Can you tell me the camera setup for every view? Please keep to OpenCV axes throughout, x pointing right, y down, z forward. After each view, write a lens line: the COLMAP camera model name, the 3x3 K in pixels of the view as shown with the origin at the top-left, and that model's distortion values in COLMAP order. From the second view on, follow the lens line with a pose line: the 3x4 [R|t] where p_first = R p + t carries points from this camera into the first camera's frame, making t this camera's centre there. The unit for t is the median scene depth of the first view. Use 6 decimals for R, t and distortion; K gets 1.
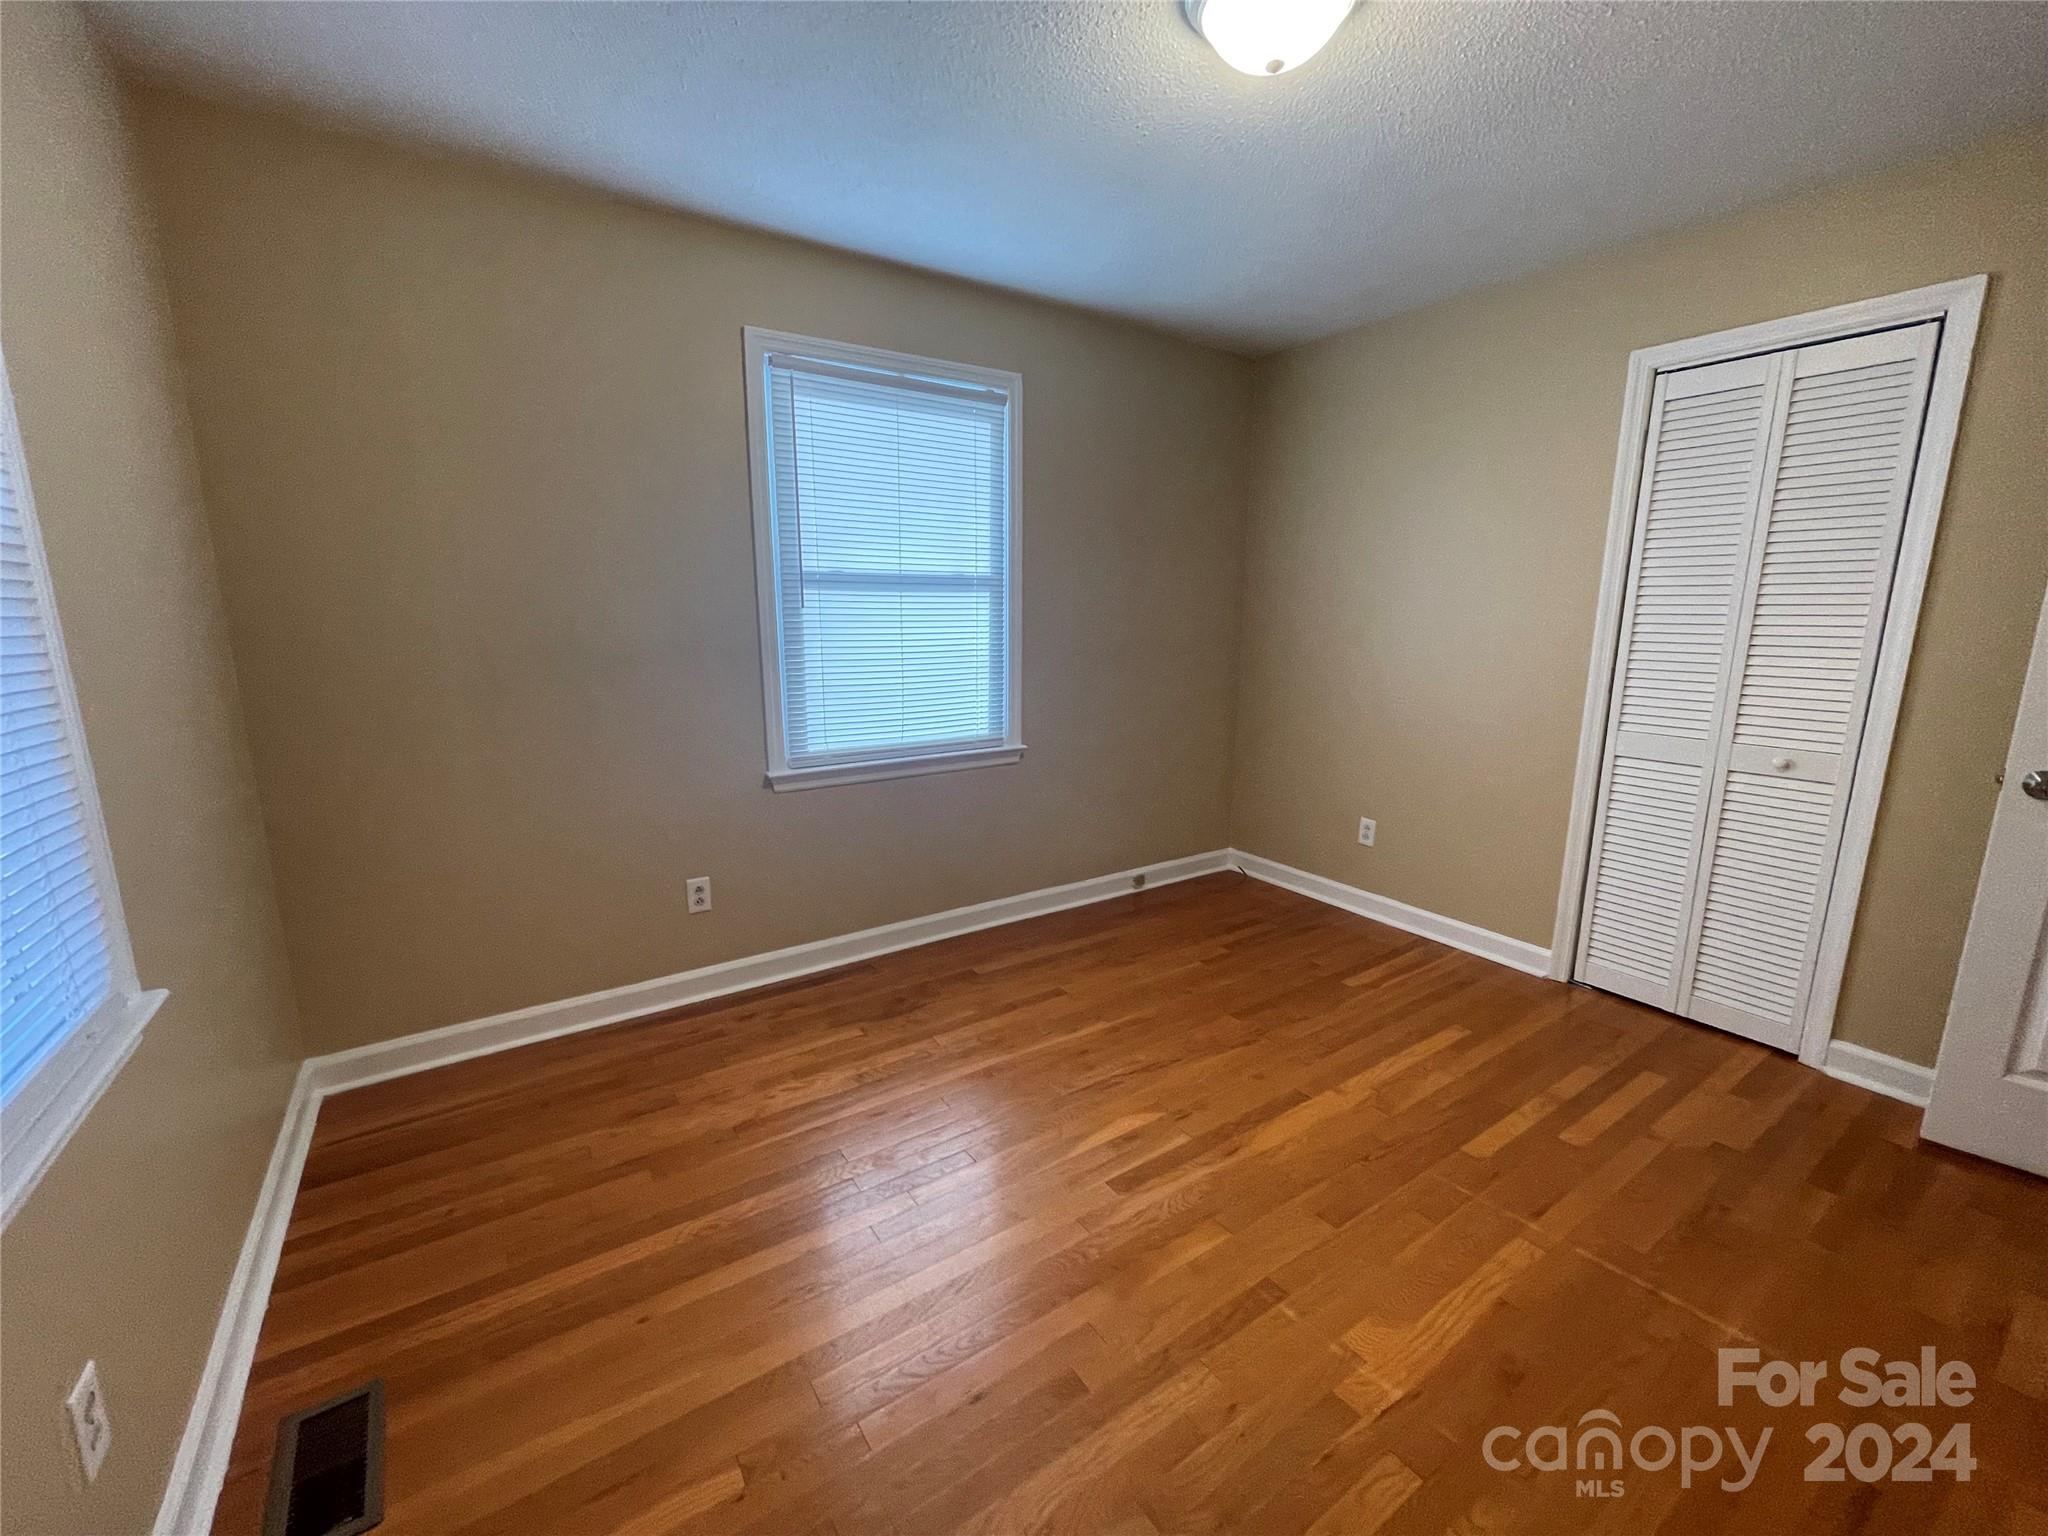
lens RADIAL K [[833.2, 0, 1009.3], [0, 833.2, 763.8], [0, 0, 1]] dist [0.000565, 0.003100]
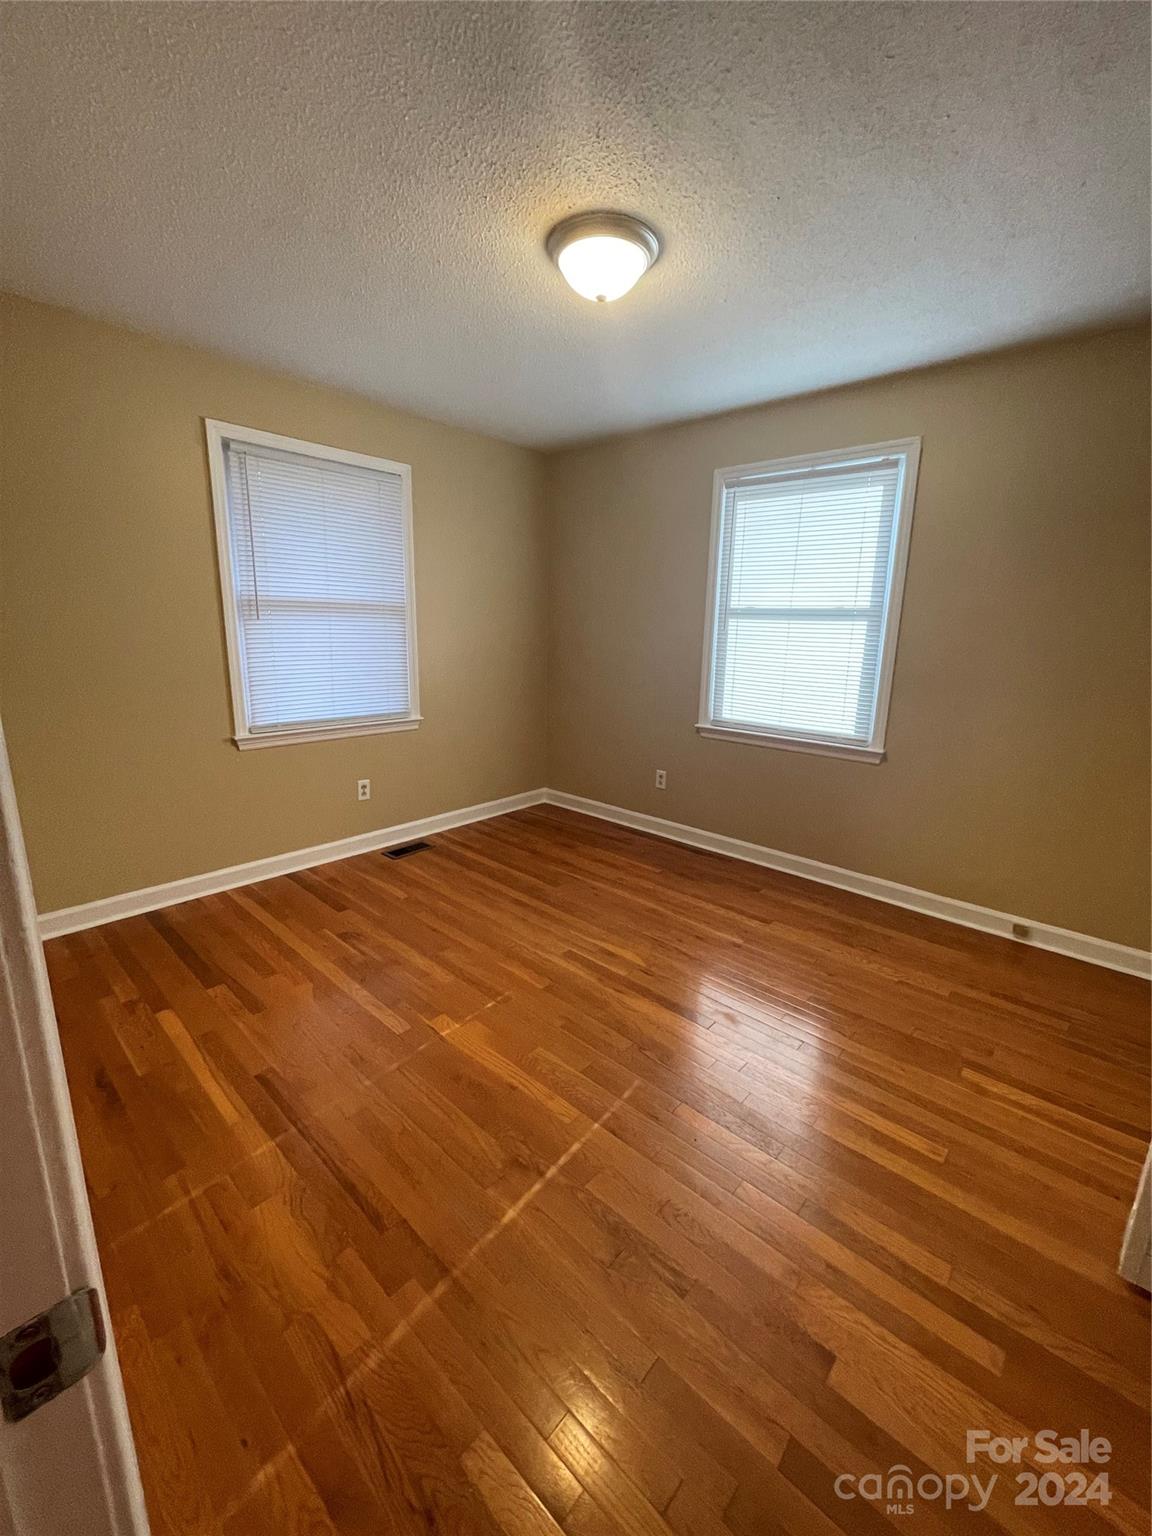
lens RADIAL K [[617.6, 0, 580.1], [0, 617.6, 761.8], [0, 0, 1]] dist [-0.001896, 0.000683]
pose [[0.243667, 0.213500, -0.946068, 0.918486], [-0.210701, 0.963825, 0.163240, -0.073777], [0.946695, 0.159562, 0.279837, 0.424102]]
